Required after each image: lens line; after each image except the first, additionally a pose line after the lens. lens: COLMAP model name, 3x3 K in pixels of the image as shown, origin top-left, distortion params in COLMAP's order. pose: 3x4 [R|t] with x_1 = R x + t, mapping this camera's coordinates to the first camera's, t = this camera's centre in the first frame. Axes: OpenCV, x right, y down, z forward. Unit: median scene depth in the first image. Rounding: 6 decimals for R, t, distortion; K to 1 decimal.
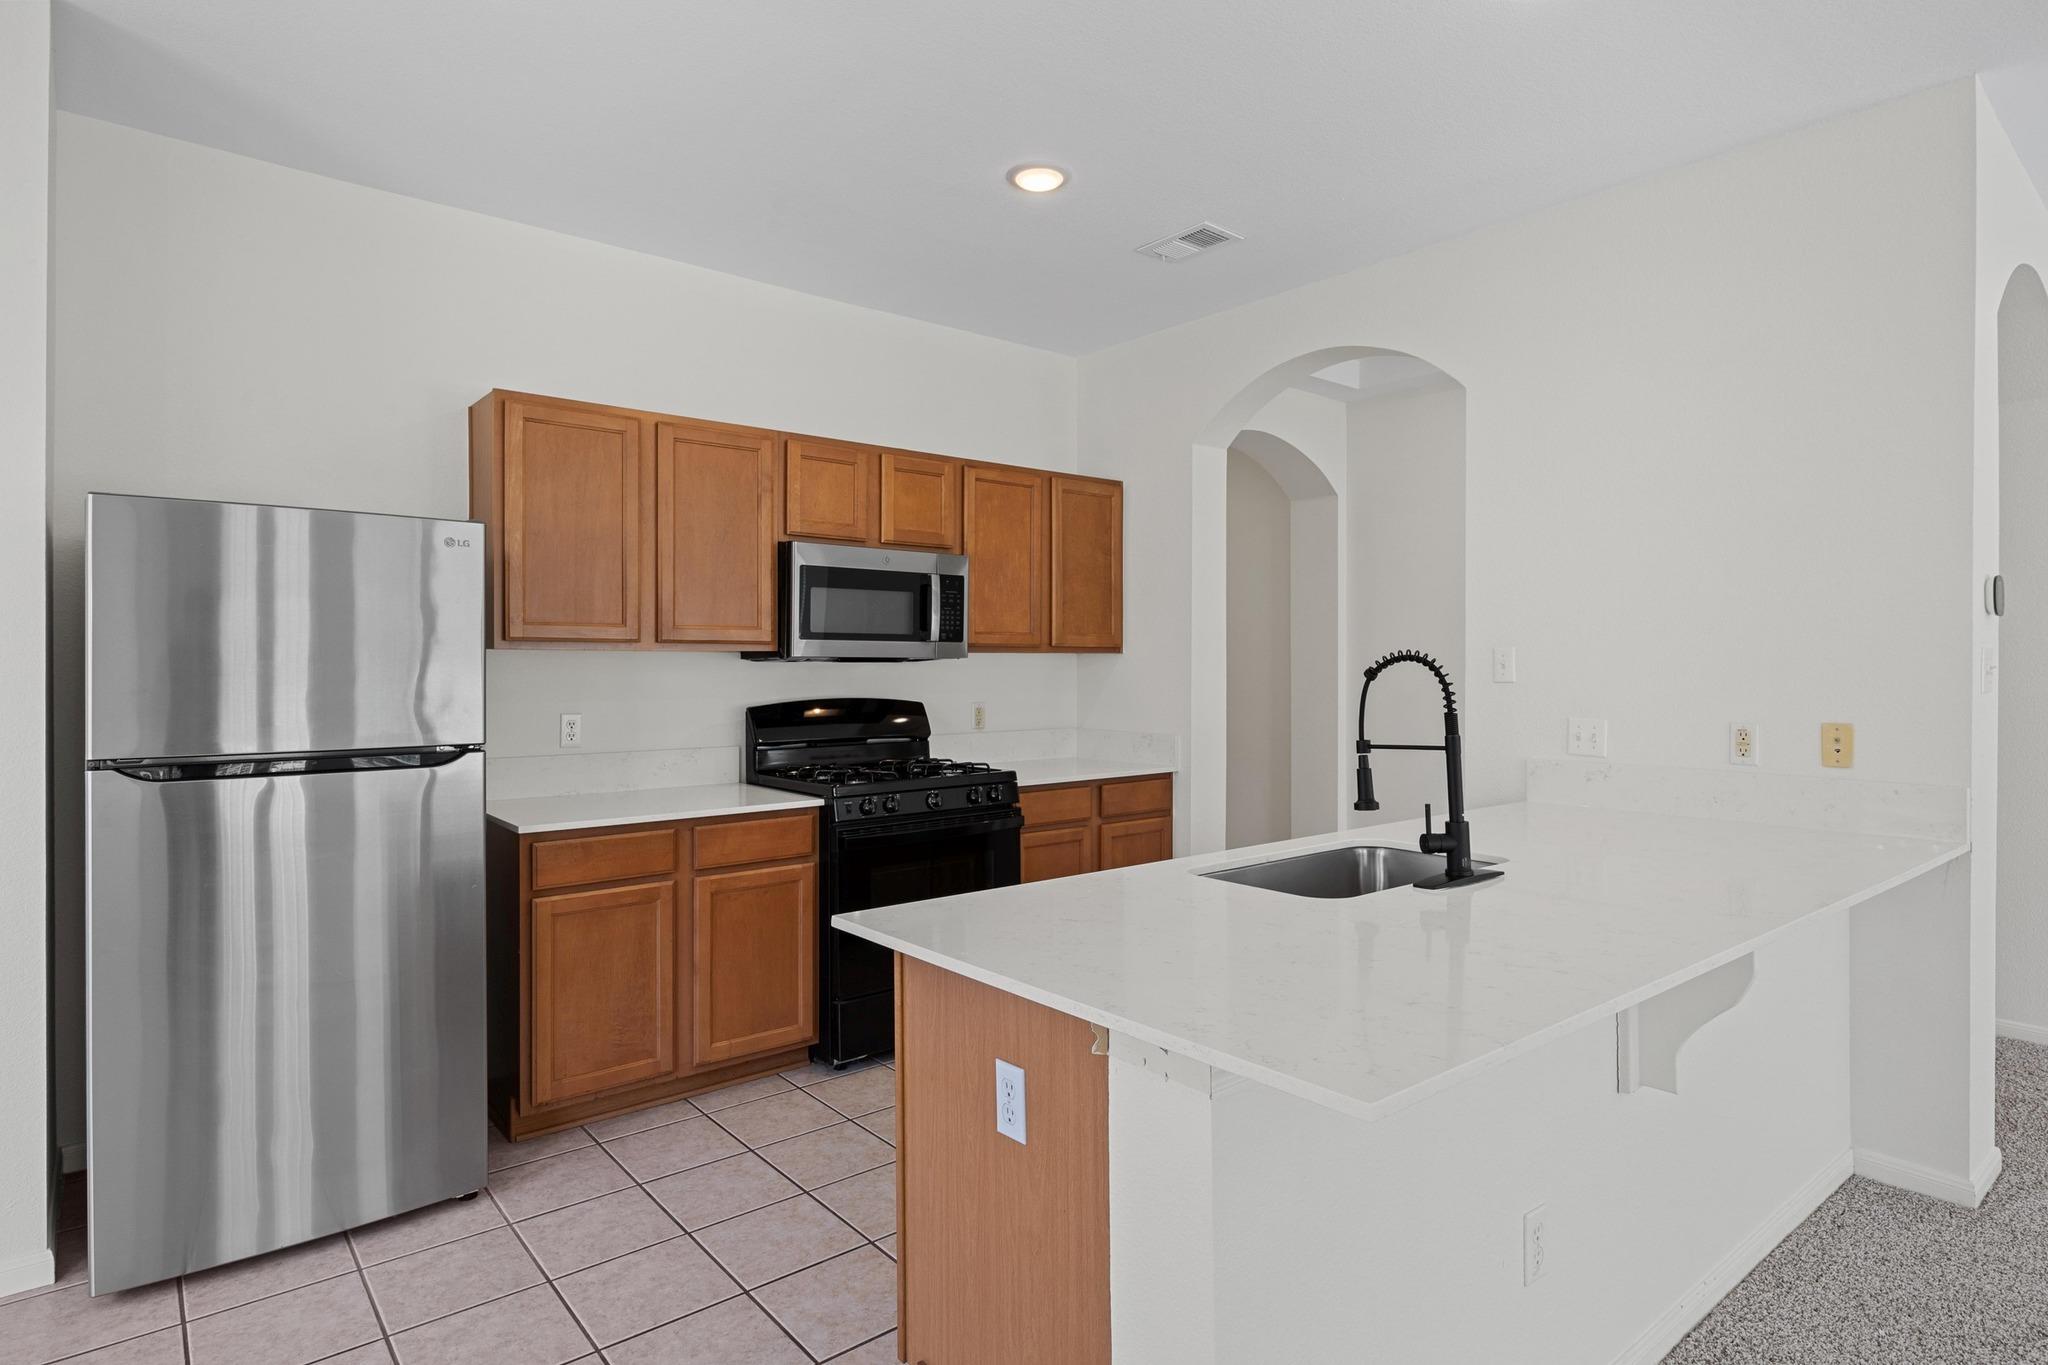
lens RADIAL K [[1091.7, 0, 1020.5], [0, 1091.7, 665.3], [0, 0, 1]] dist [-0.006316, 0.000113]
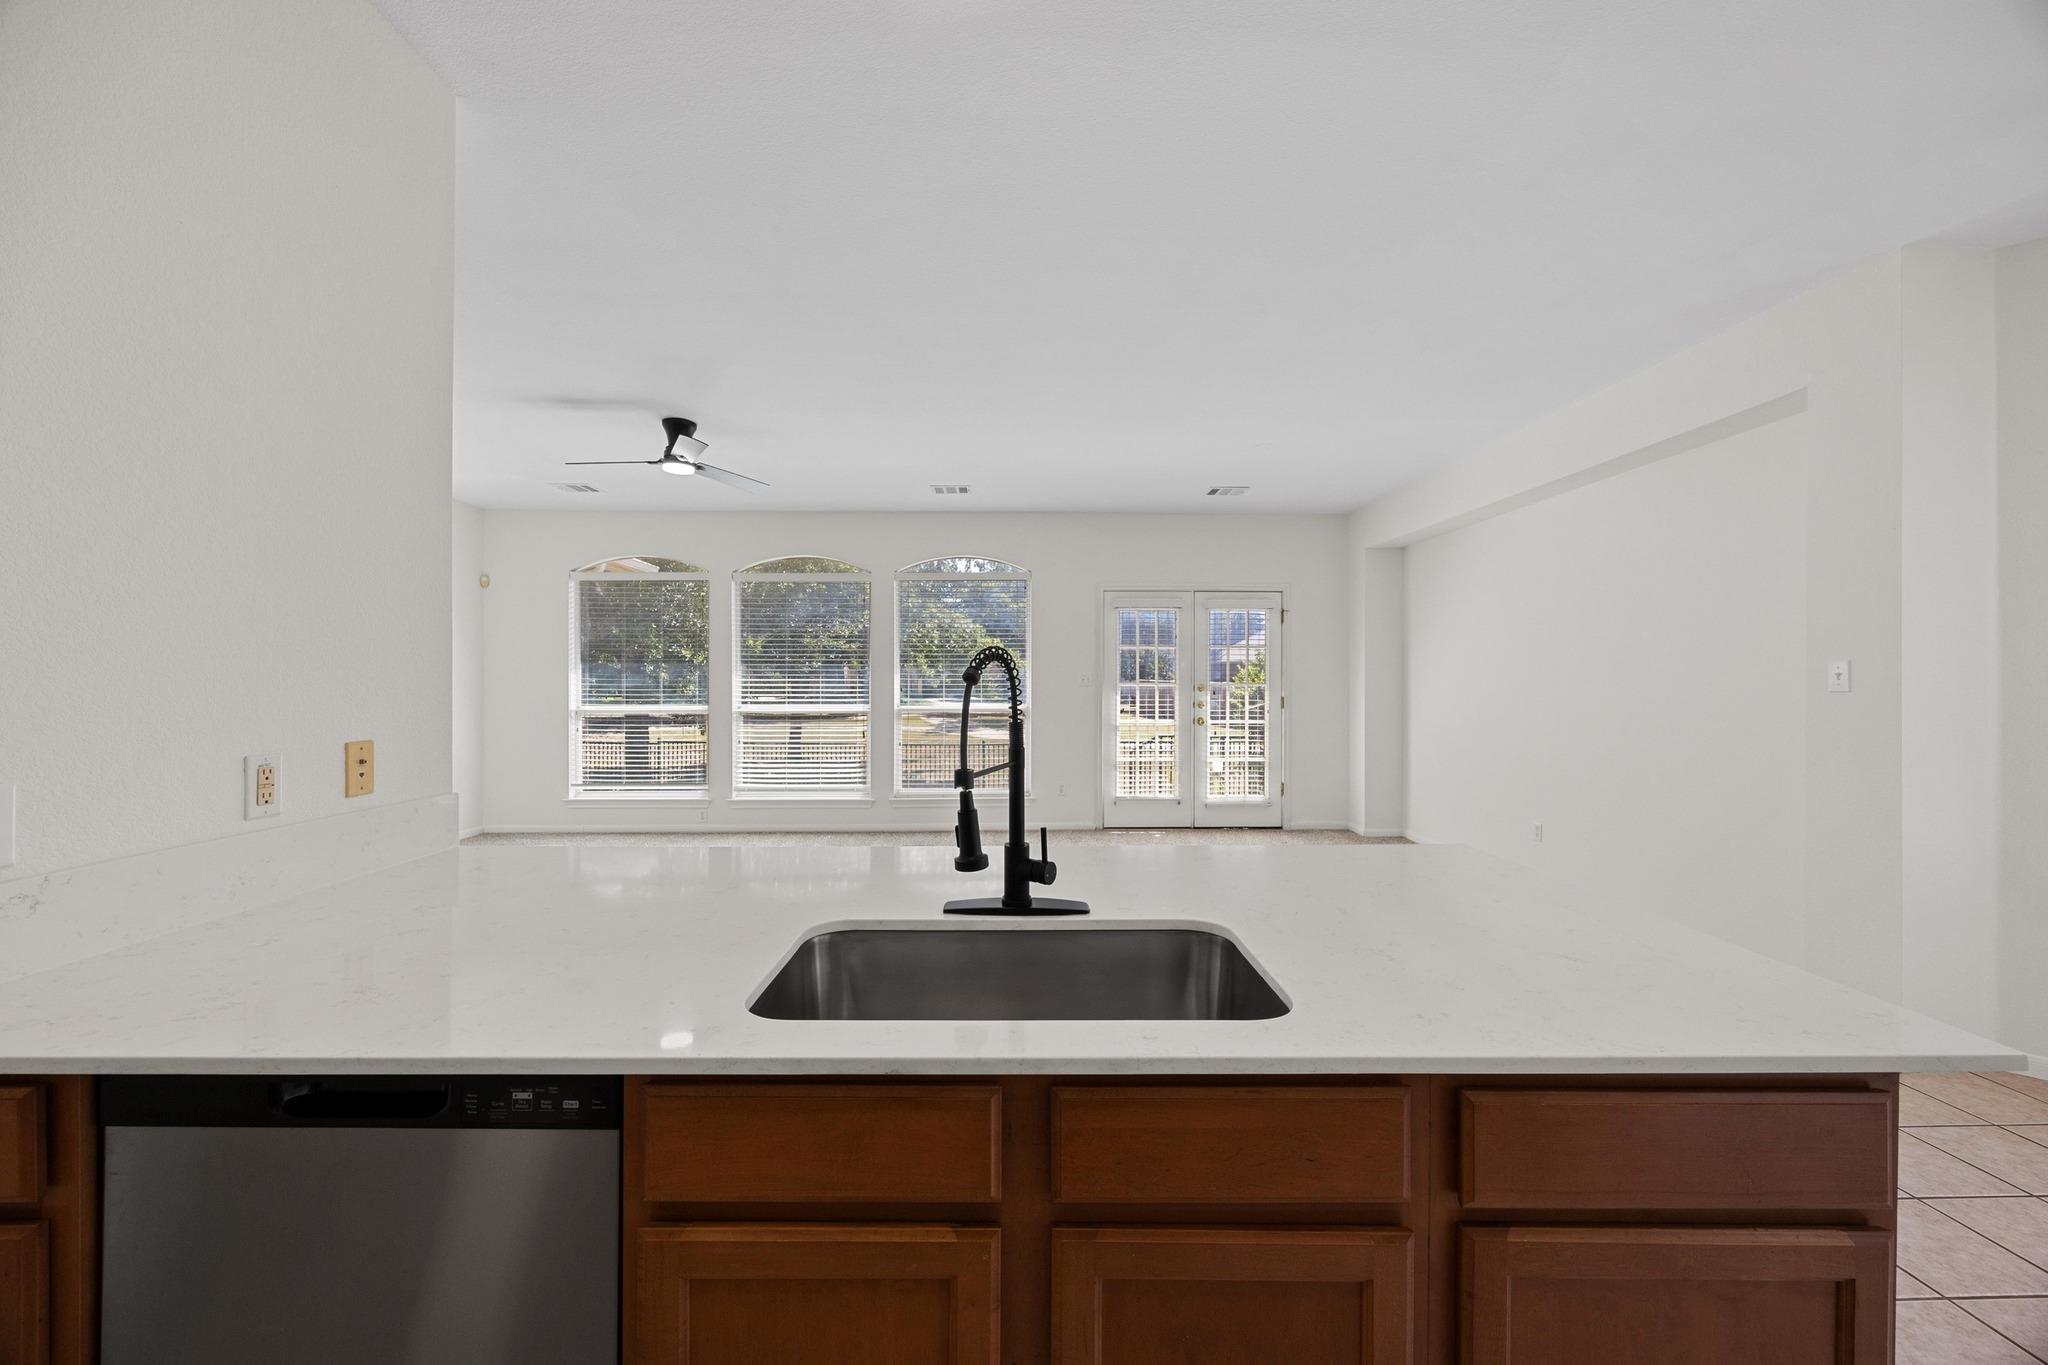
lens RADIAL K [[780.4, 0, 1016.6], [0, 780.4, 685.2], [0, 0, 1]] dist [-0.000442, 0.000468]
pose [[-0.777773, -0.003222, 0.628537, -0.001587], [-0.000283, 0.999989, 0.004776, 0.007010], [-0.628545, 0.003537, -0.777765, 0.996495]]
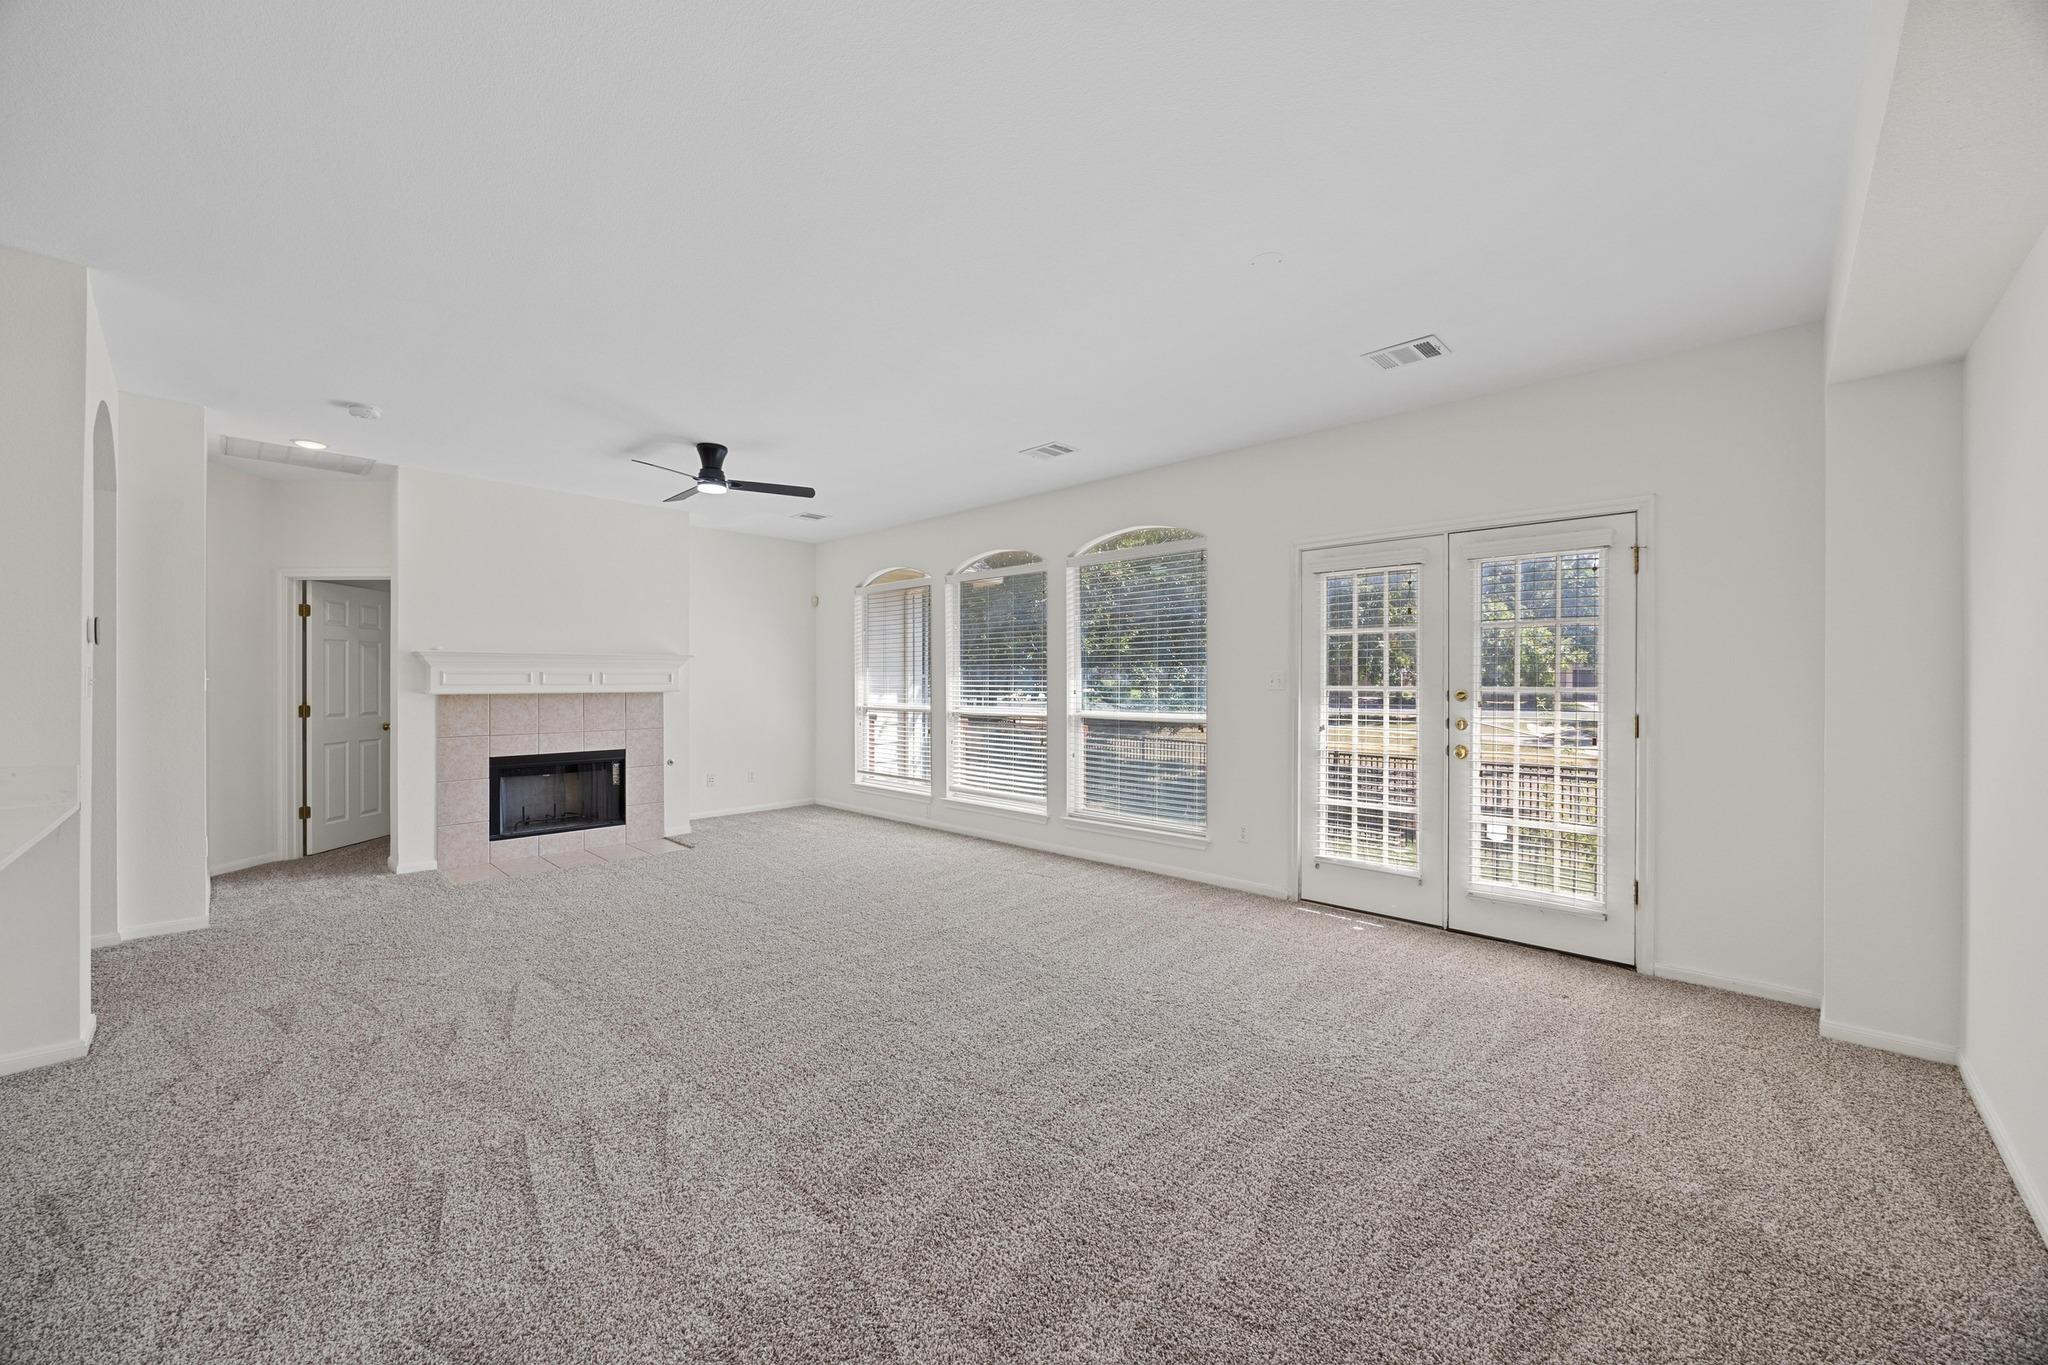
lens RADIAL K [[780.4, 0, 1014.0], [0, 780.4, 682.3], [0, 0, 1]] dist [-0.000442, 0.000468]
pose [[-0.100922, -0.001914, 0.994892, -0.222924], [-0.000511, 0.999998, 0.001872, 0.002209], [-0.994894, -0.000320, -0.100923, -0.097480]]
